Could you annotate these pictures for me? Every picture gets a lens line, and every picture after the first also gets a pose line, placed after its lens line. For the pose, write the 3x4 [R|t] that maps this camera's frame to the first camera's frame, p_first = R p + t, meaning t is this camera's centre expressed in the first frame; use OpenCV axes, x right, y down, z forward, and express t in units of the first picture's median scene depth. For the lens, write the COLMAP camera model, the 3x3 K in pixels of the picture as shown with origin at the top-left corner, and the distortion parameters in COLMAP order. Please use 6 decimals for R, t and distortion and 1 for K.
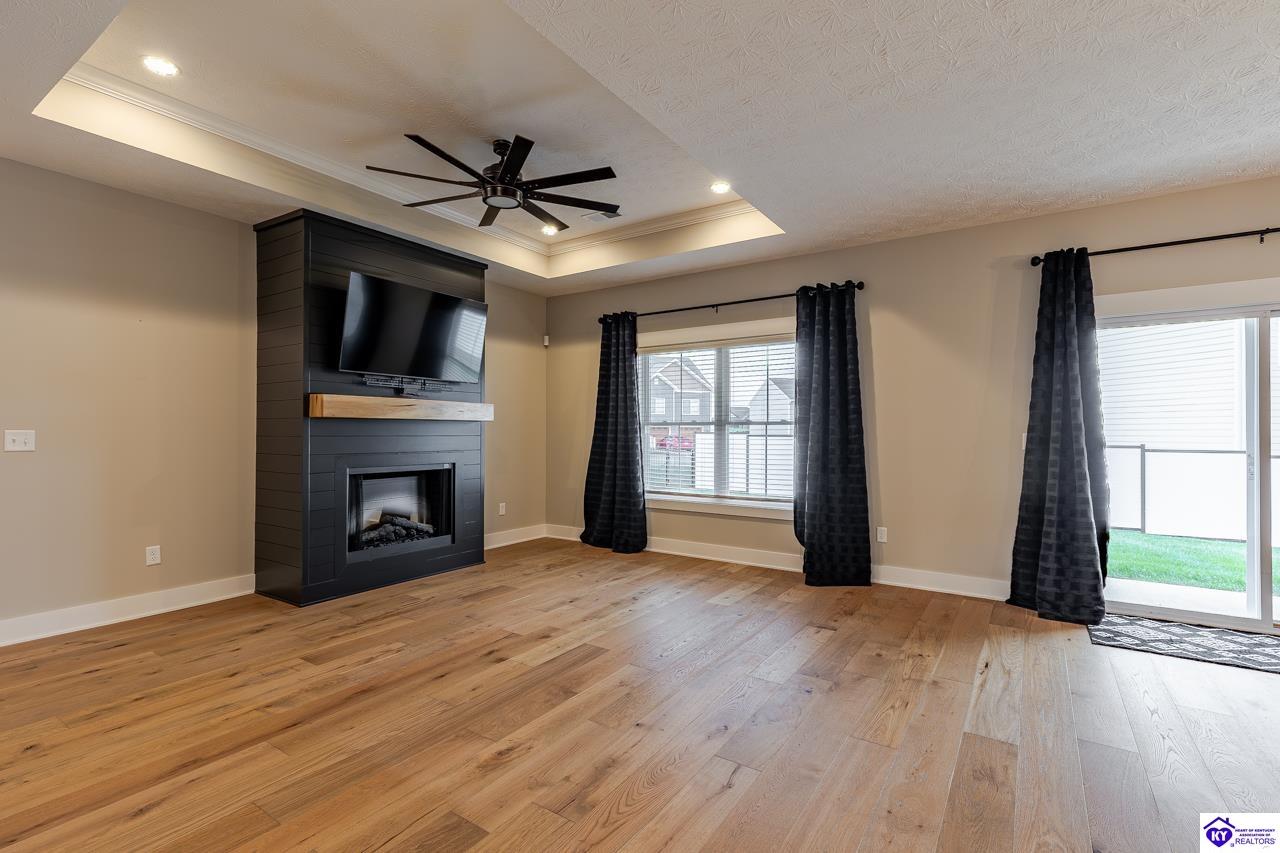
lens RADIAL K [[578.1, 0, 654.1], [0, 578.1, 430.3], [0, 0, 1]] dist [0.002795, 0.000049]
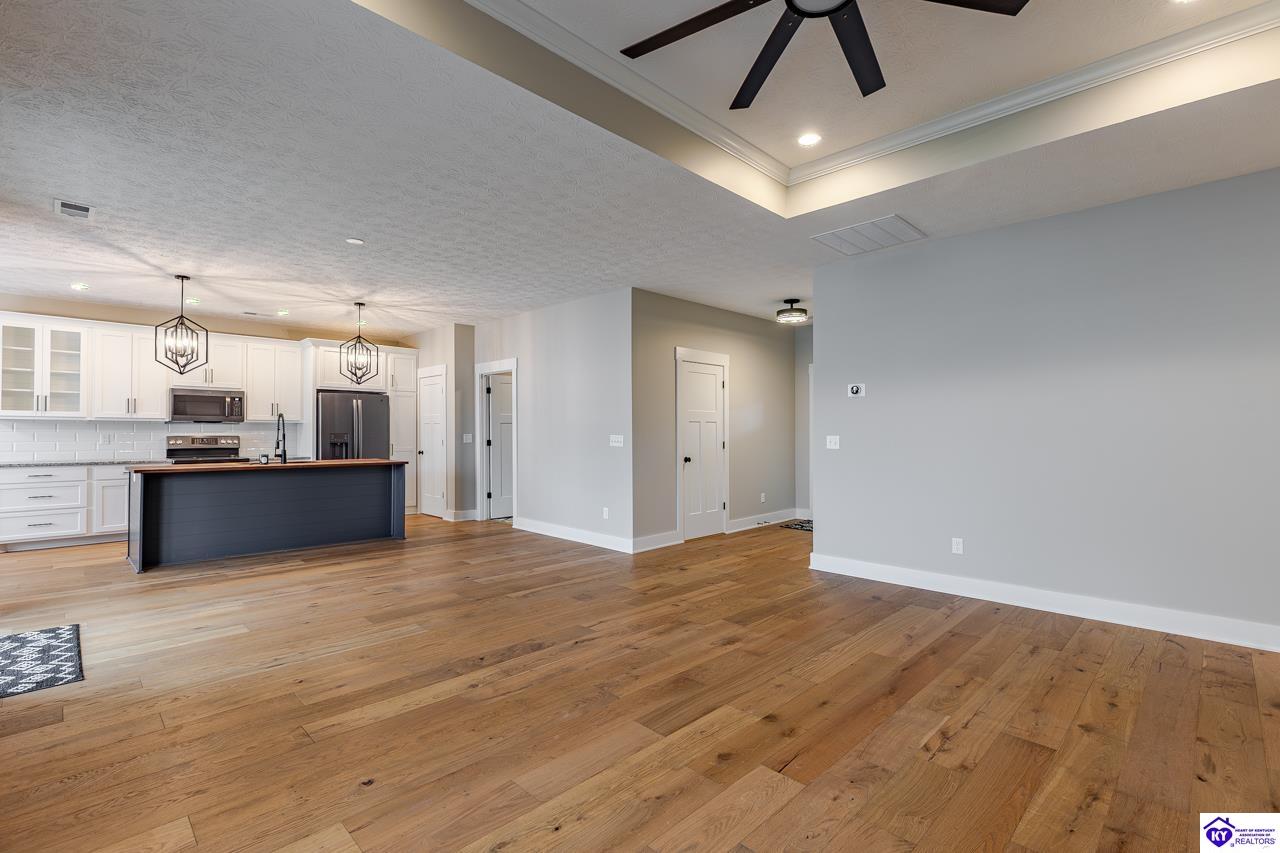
lens RADIAL K [[584.4, 0, 647.6], [0, 584.4, 425.8], [0, 0, 1]] dist [0.005605, -0.000667]
pose [[-0.979365, -0.001854, 0.202093, -0.211230], [-0.004239, 0.999926, -0.011369, -0.002309], [-0.202057, -0.011991, -0.979300, 1.491867]]
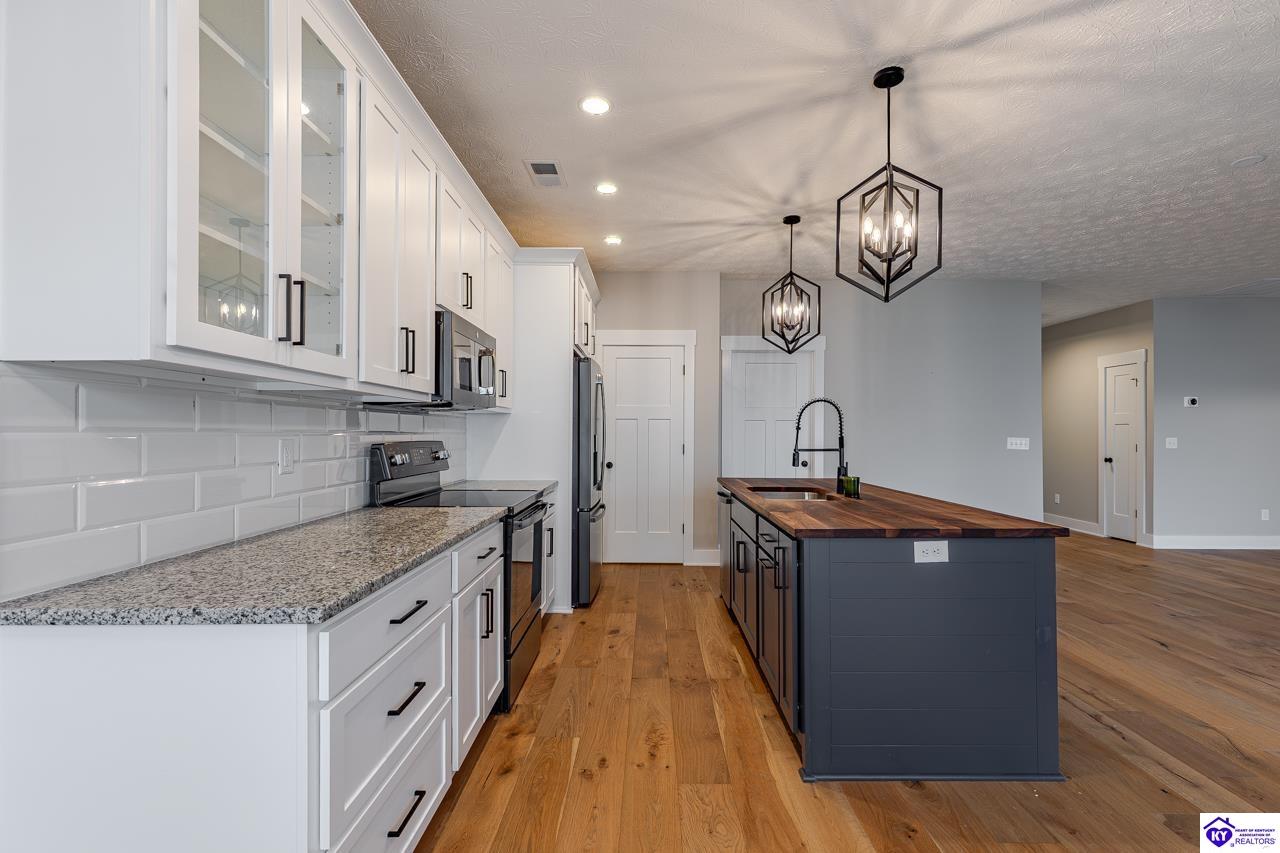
lens RADIAL K [[582.2, 0, 646.2], [0, 582.2, 425.7], [0, 0, 1]] dist [0.002354, -0.000817]
pose [[-0.841721, -0.013763, -0.539738, 1.820524], [-0.006967, 0.999869, -0.014632, 0.003527], [0.539869, -0.008556, -0.841706, 0.665507]]
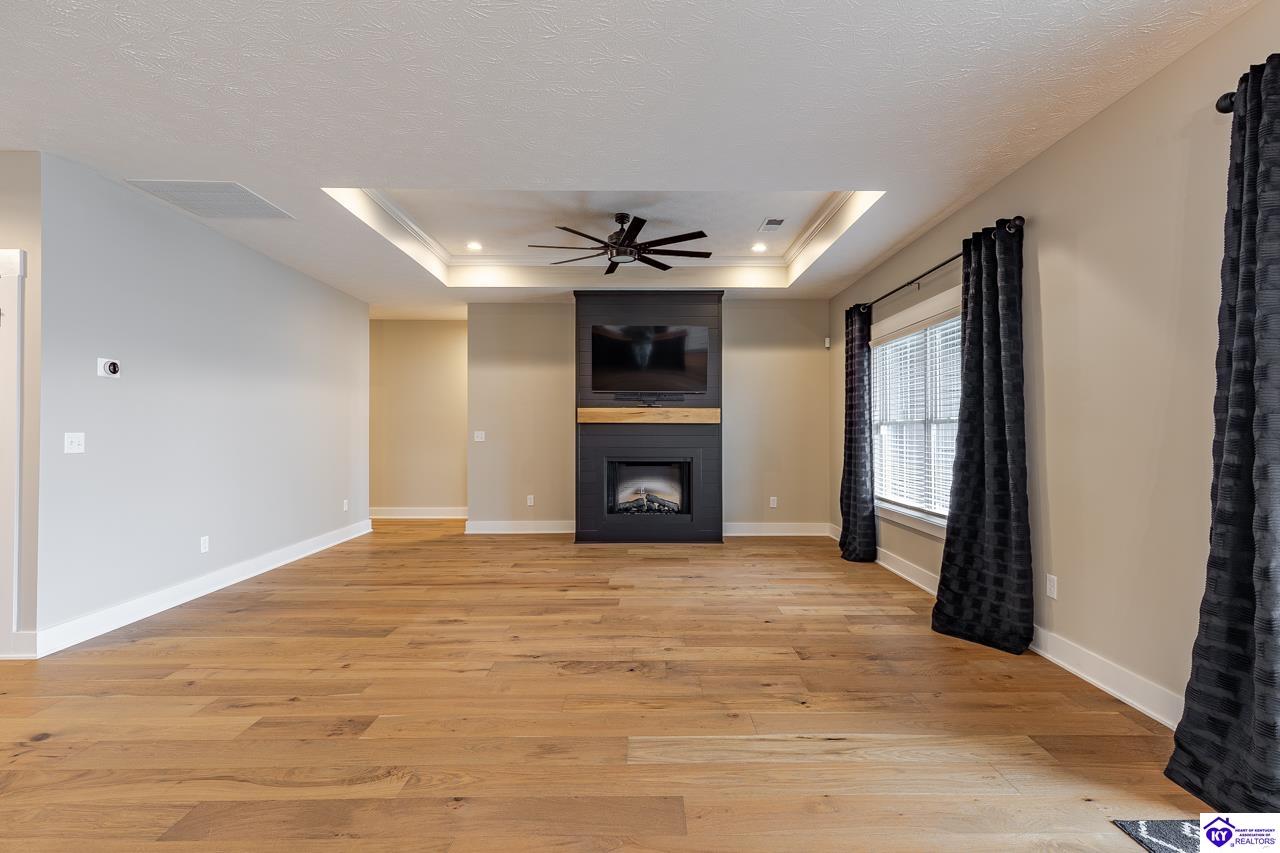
lens RADIAL K [[584.8, 0, 649.0], [0, 584.8, 429.2], [0, 0, 1]] dist [-0.000007, -0.000389]
pose [[0.558643, -0.004959, -0.829393, 0.856715], [0.001153, 0.999986, -0.005202, 0.003196], [0.829407, 0.001950, 0.558641, 0.294882]]
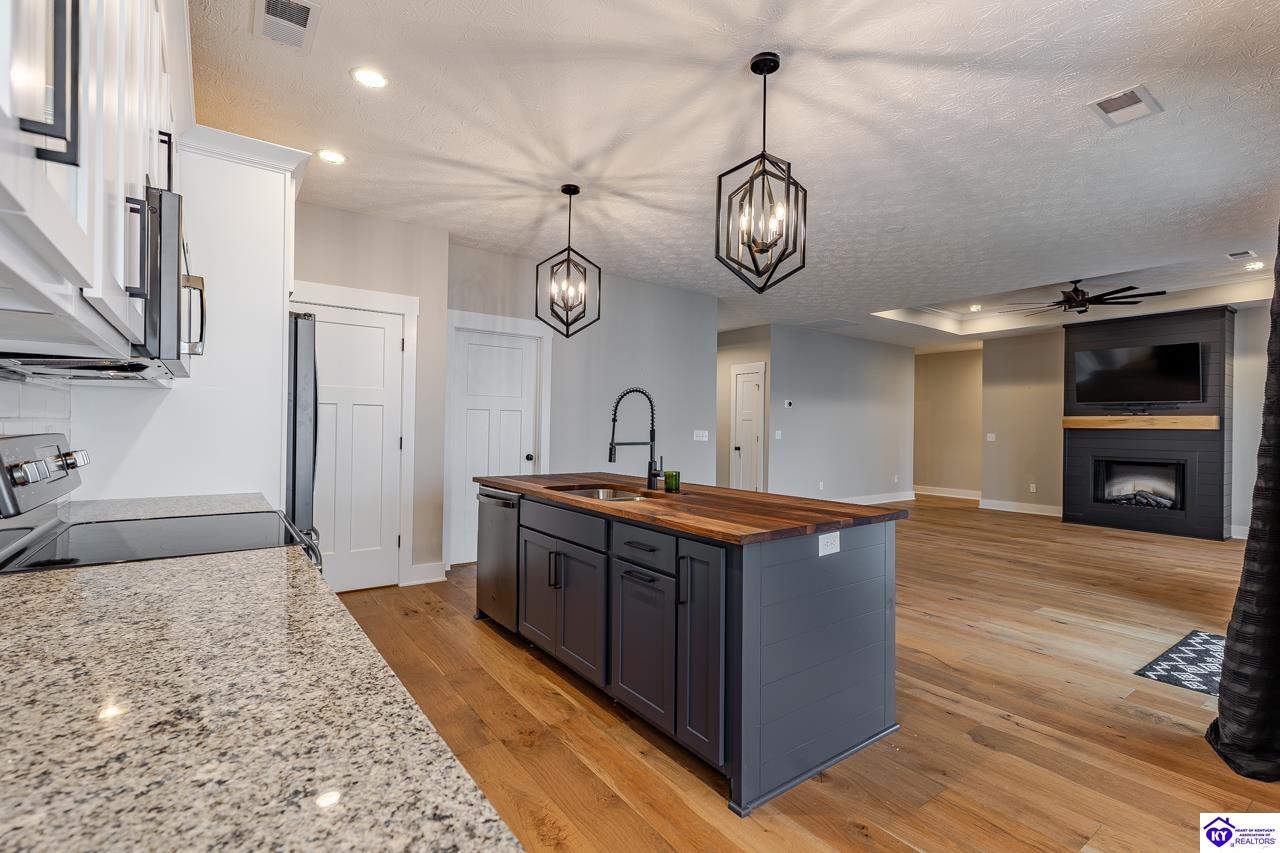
lens RADIAL K [[584.4, 0, 647.6], [0, 584.4, 425.8], [0, 0, 1]] dist [0.005605, -0.000667]
pose [[-0.348947, -0.011460, -0.937072, 1.886800], [-0.015597, 0.999858, -0.006420, 0.005277], [0.937013, 0.012375, -0.349076, 0.377170]]
